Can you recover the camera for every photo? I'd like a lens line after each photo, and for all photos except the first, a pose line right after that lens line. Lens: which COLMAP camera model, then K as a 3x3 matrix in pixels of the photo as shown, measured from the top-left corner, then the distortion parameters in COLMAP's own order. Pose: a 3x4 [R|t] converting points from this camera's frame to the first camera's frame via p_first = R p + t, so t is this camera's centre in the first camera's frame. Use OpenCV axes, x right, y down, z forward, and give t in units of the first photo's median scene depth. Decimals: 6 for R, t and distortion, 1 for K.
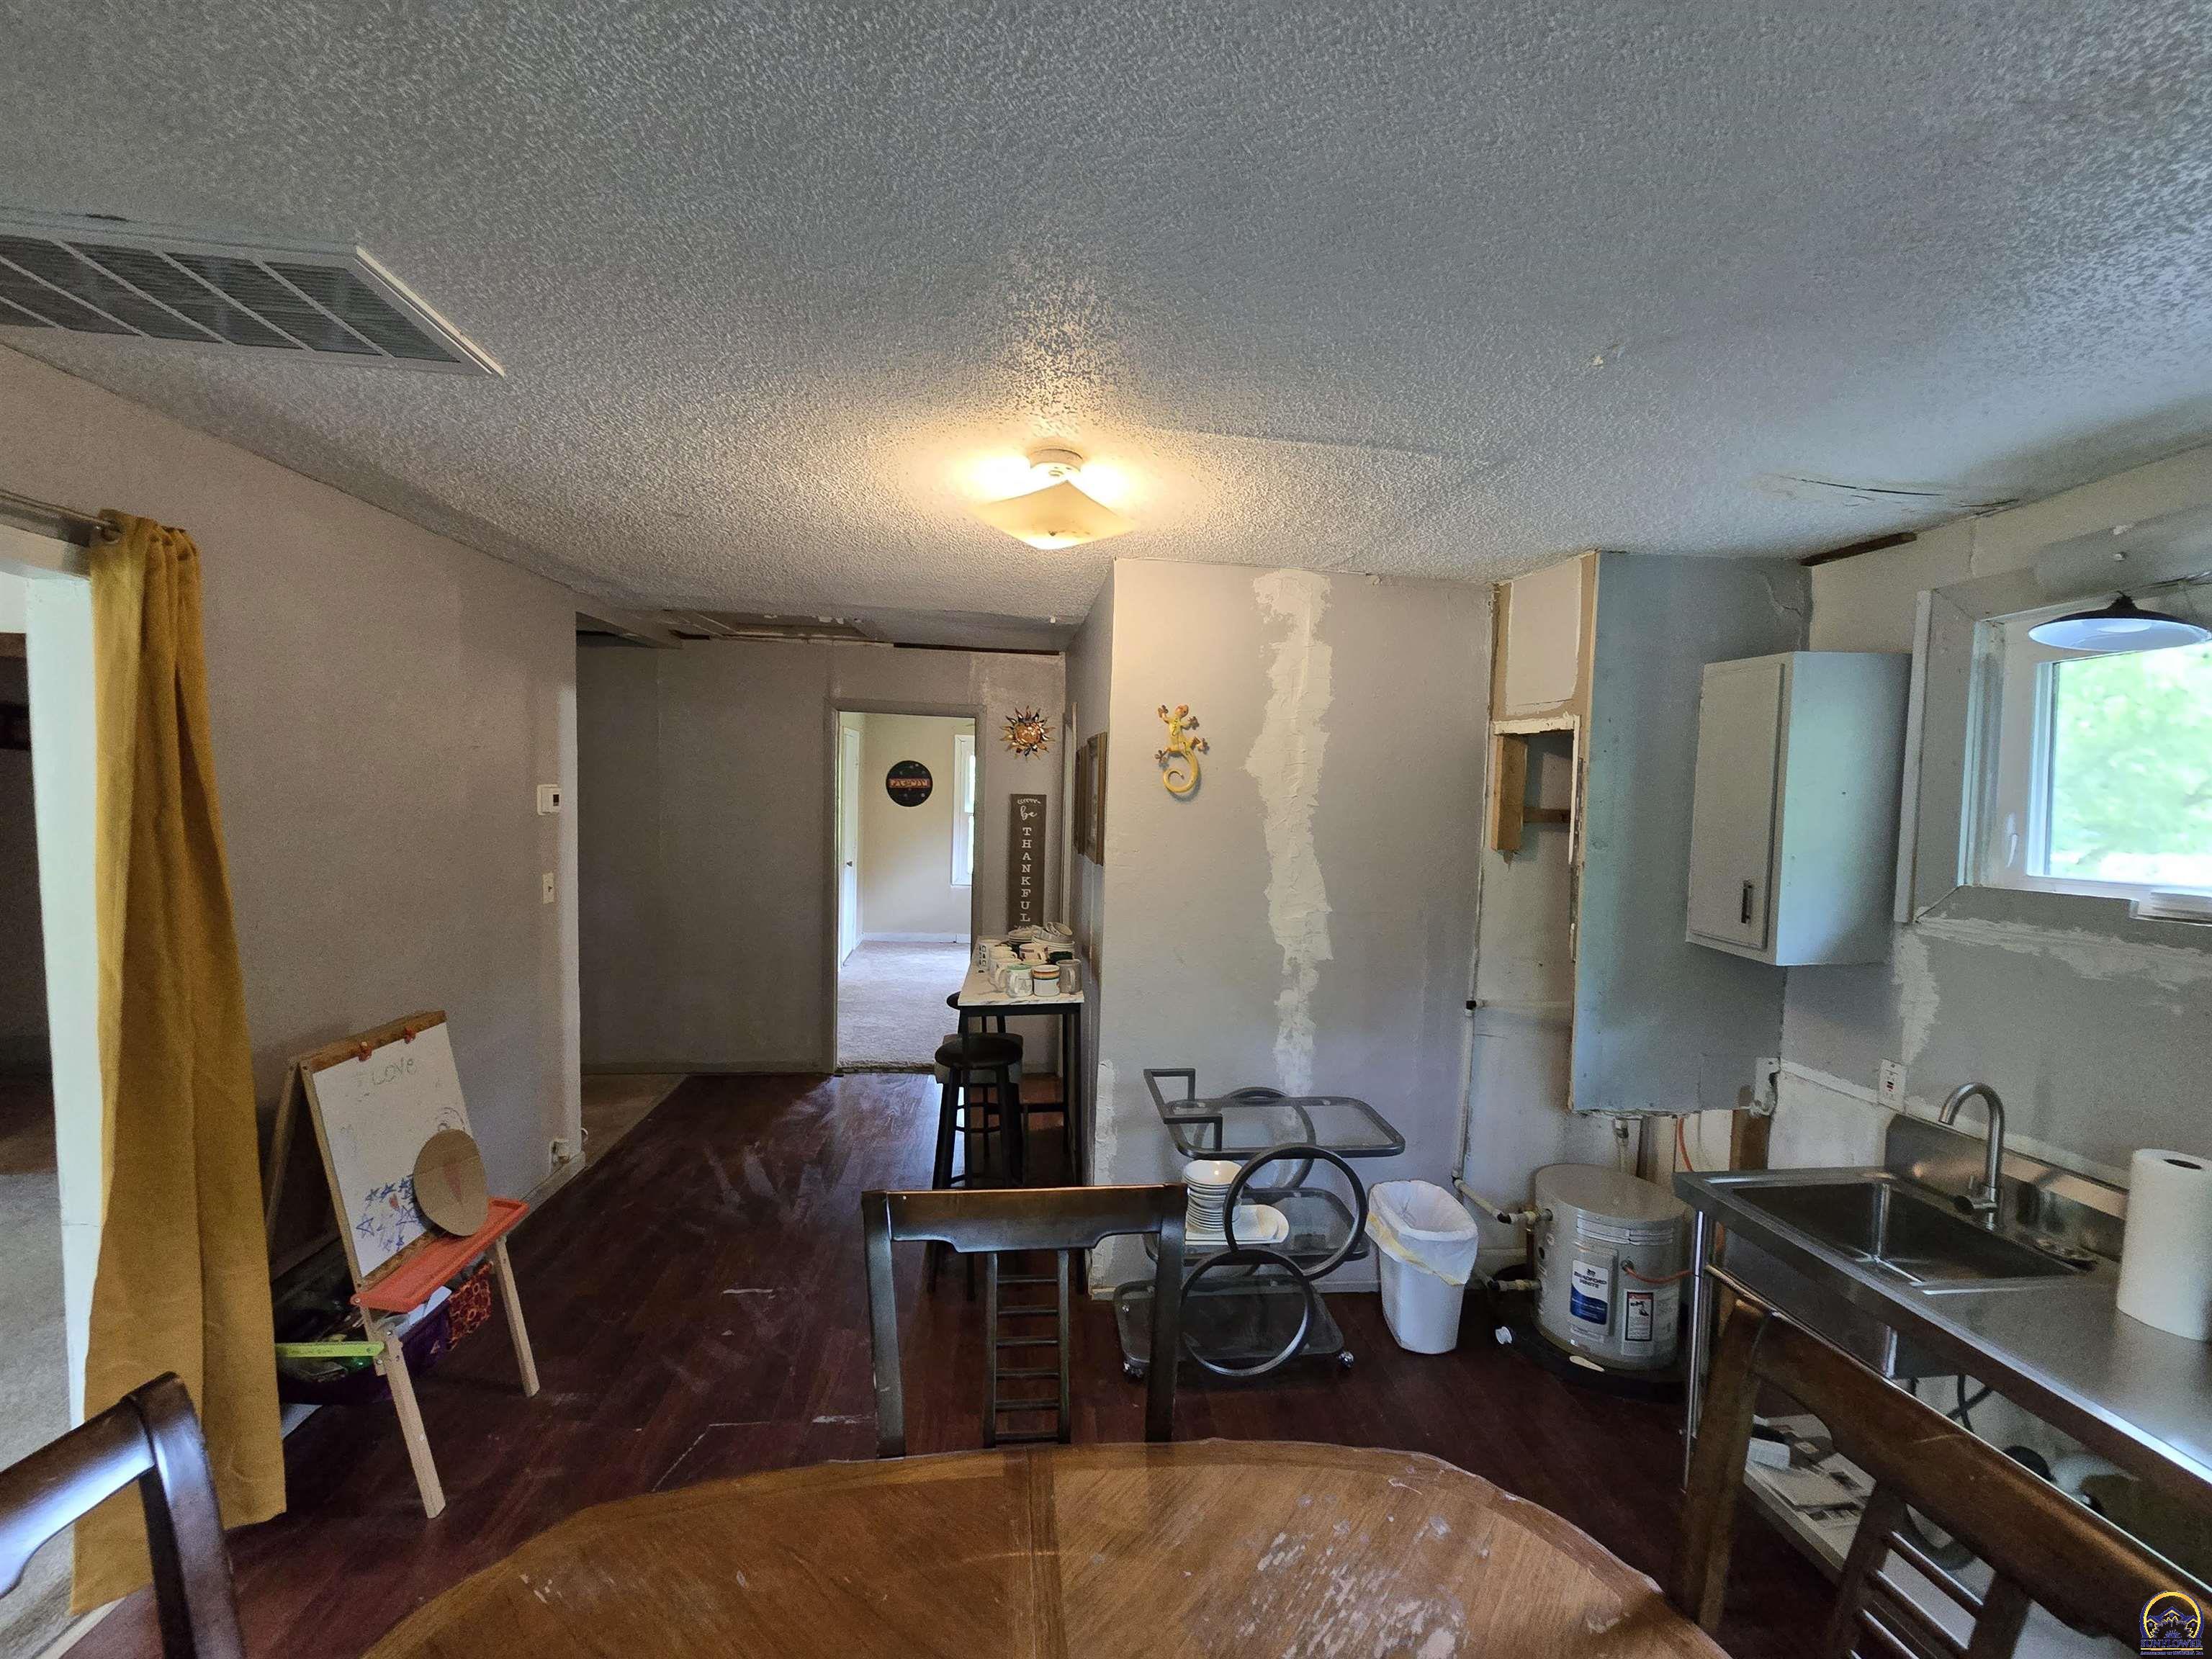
lens RADIAL K [[911.3, 0, 1098.7], [0, 911.3, 838.8], [0, 0, 1]] dist [-0.002800, -0.000516]
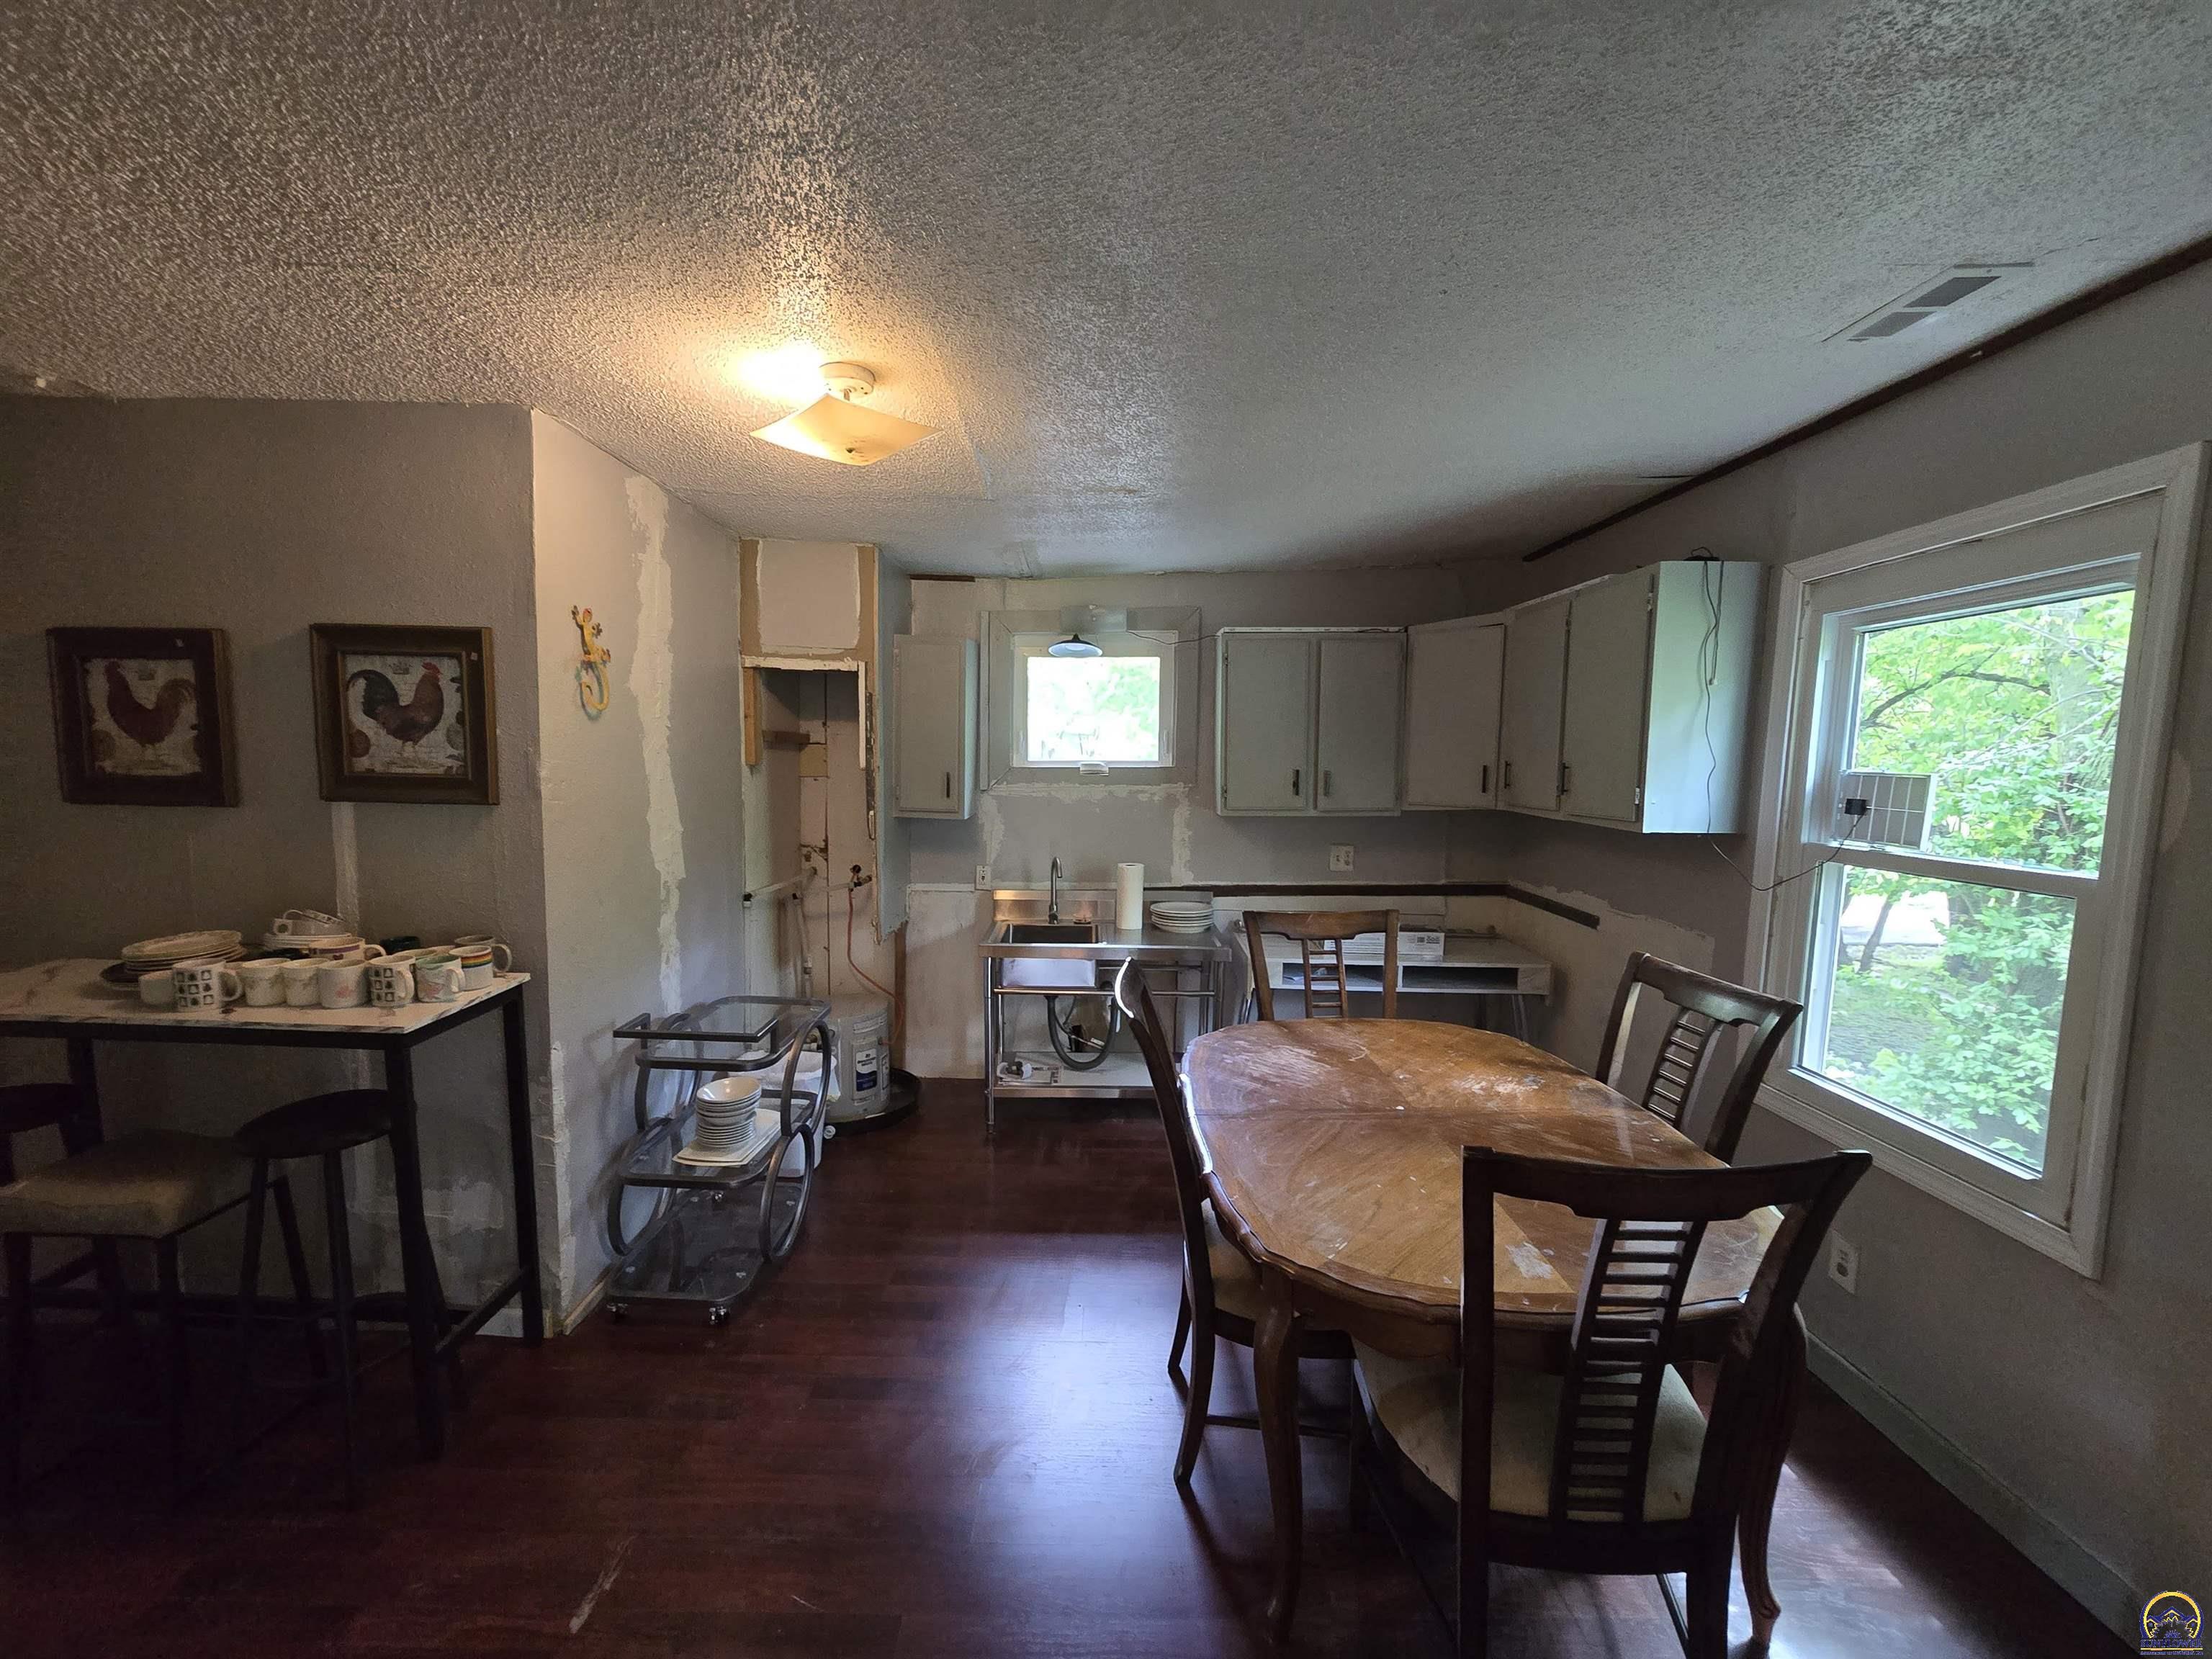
lens RADIAL K [[911.3, 0, 1100.9], [0, 911.3, 843.0], [0, 0, 1]] dist [-0.002800, -0.000516]
pose [[0.098825, -0.119046, 0.987958, -0.793142], [0.044225, 0.992363, 0.115153, -0.004131], [-0.994122, 0.032312, 0.103335, 0.472821]]
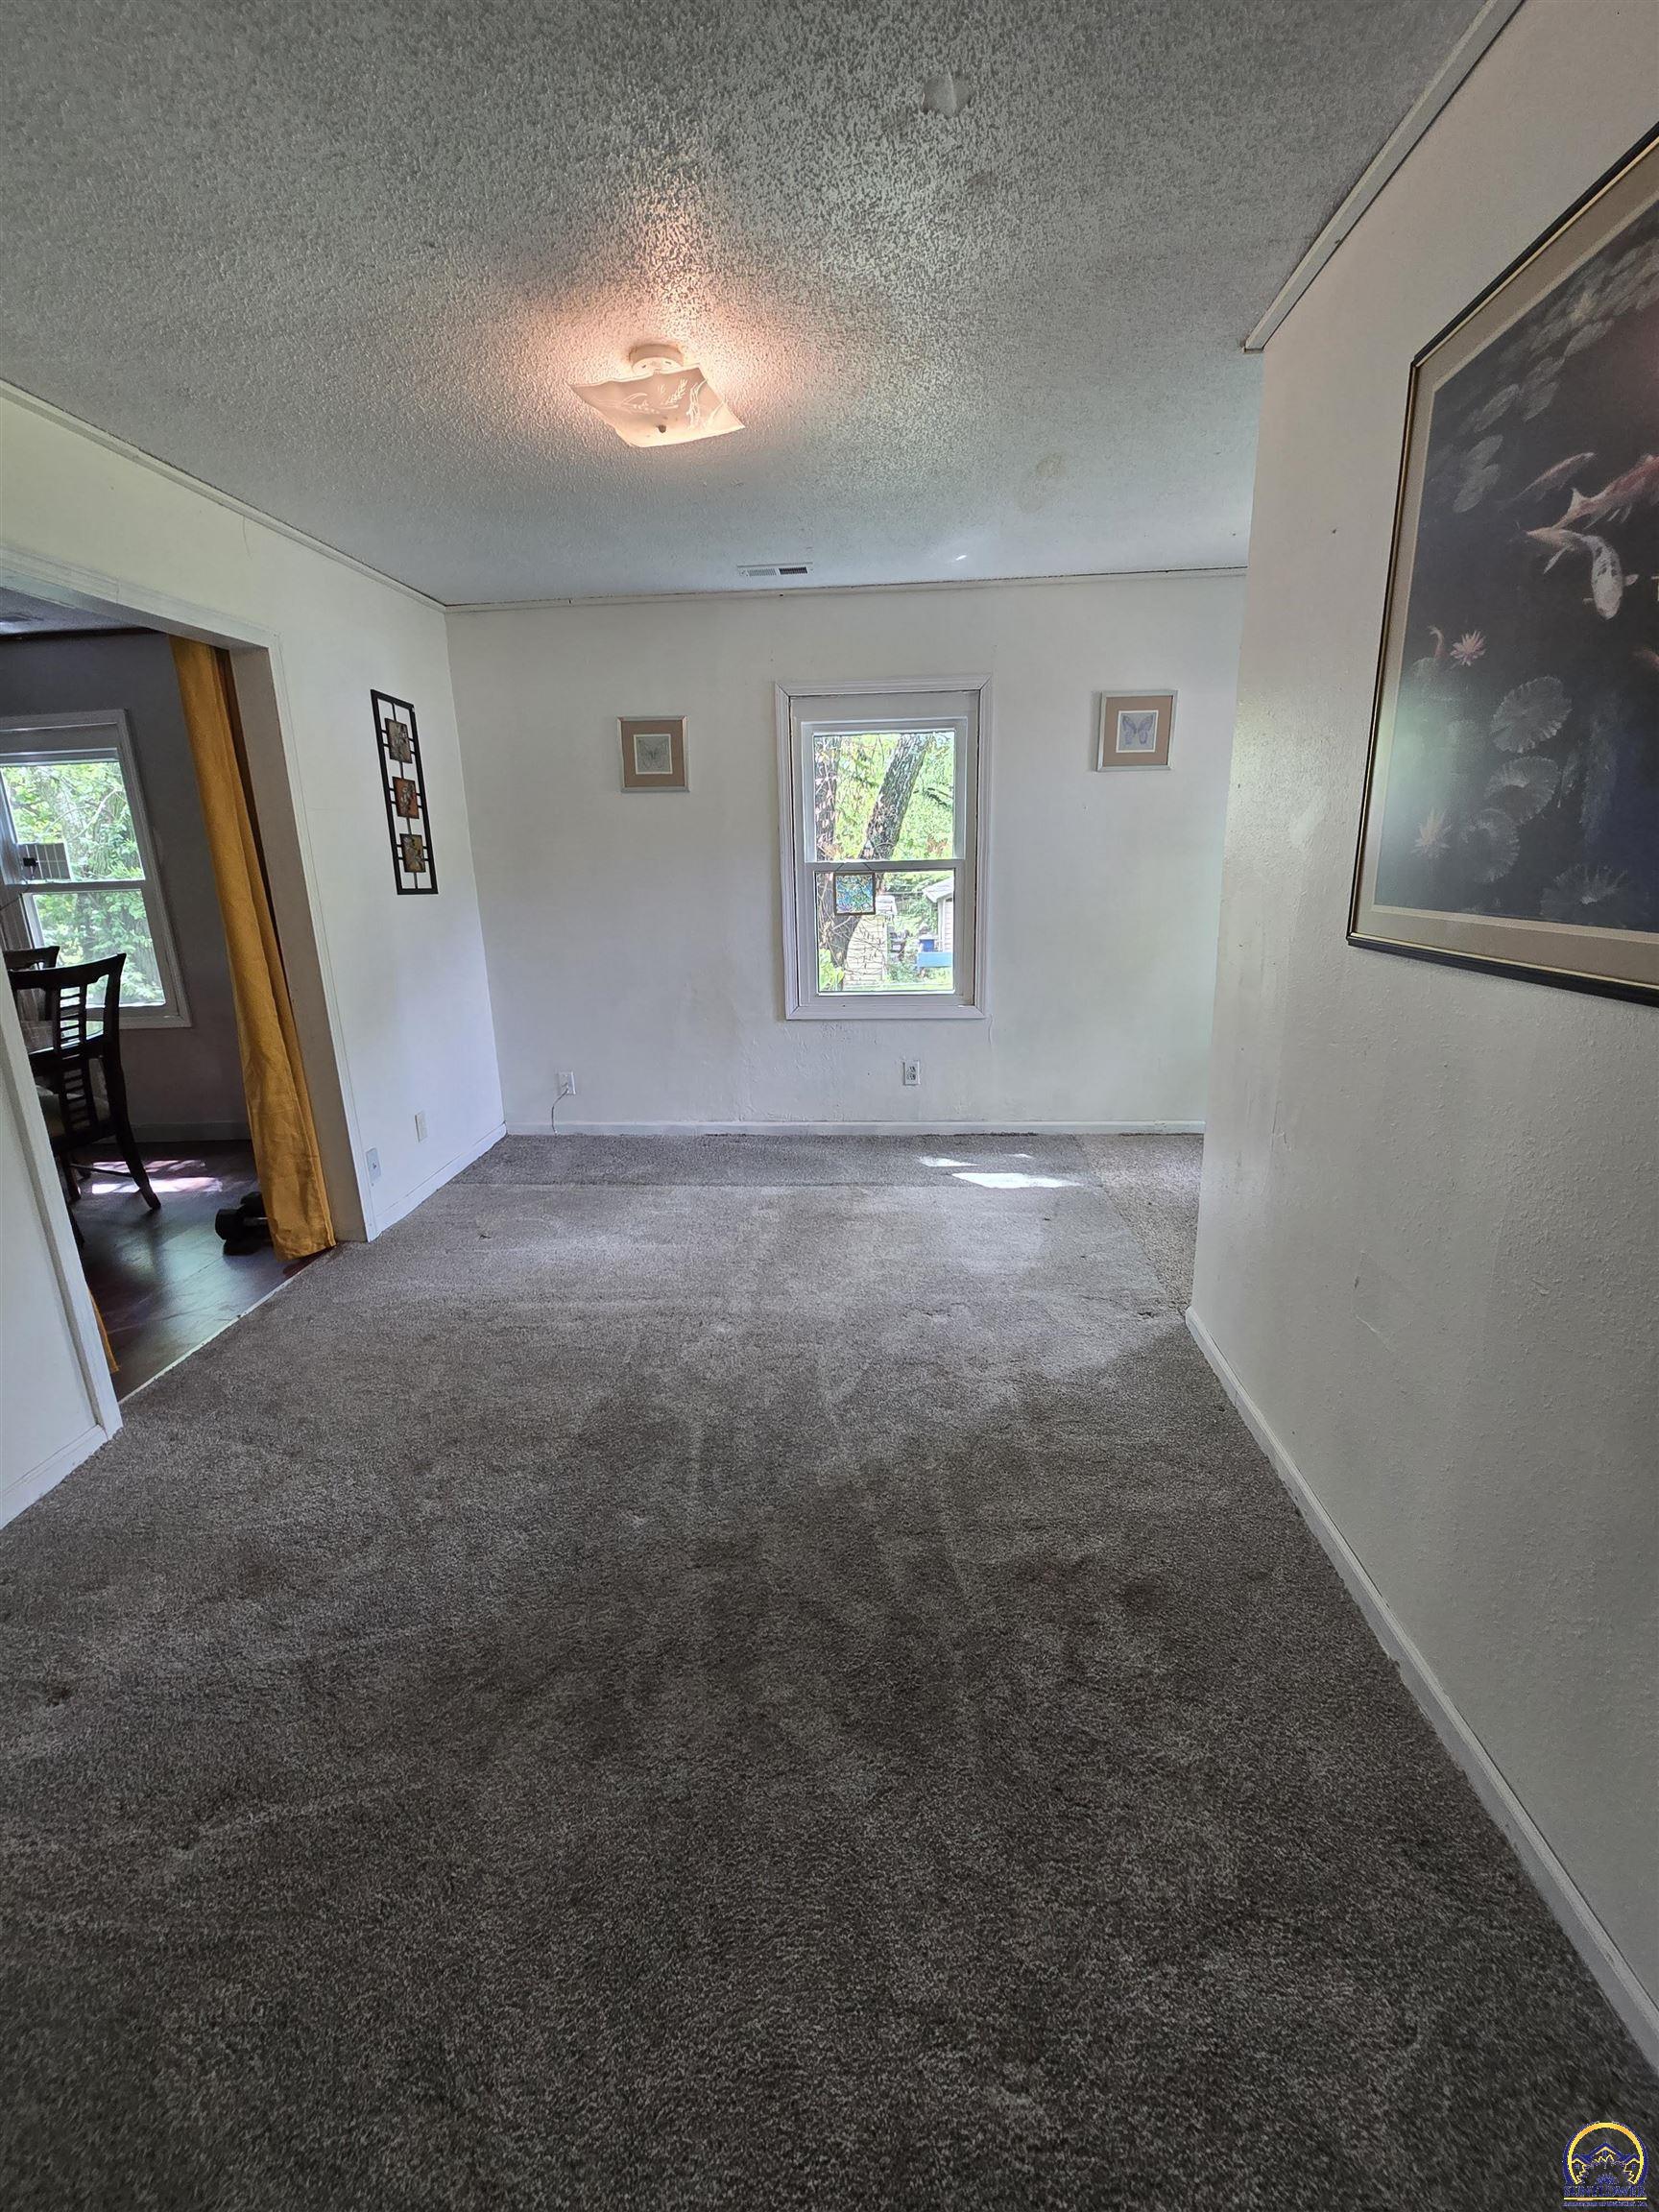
lens RADIAL K [[911.3, 0, 843.2], [0, 911.3, 1104.3], [0, 0, 1]] dist [-0.002800, -0.000516]
pose [[-0.987526, -0.045602, 0.150708, -2.585949], [0.006218, 0.945102, 0.326716, -0.046005], [-0.157333, 0.323578, -0.933029, 2.307592]]
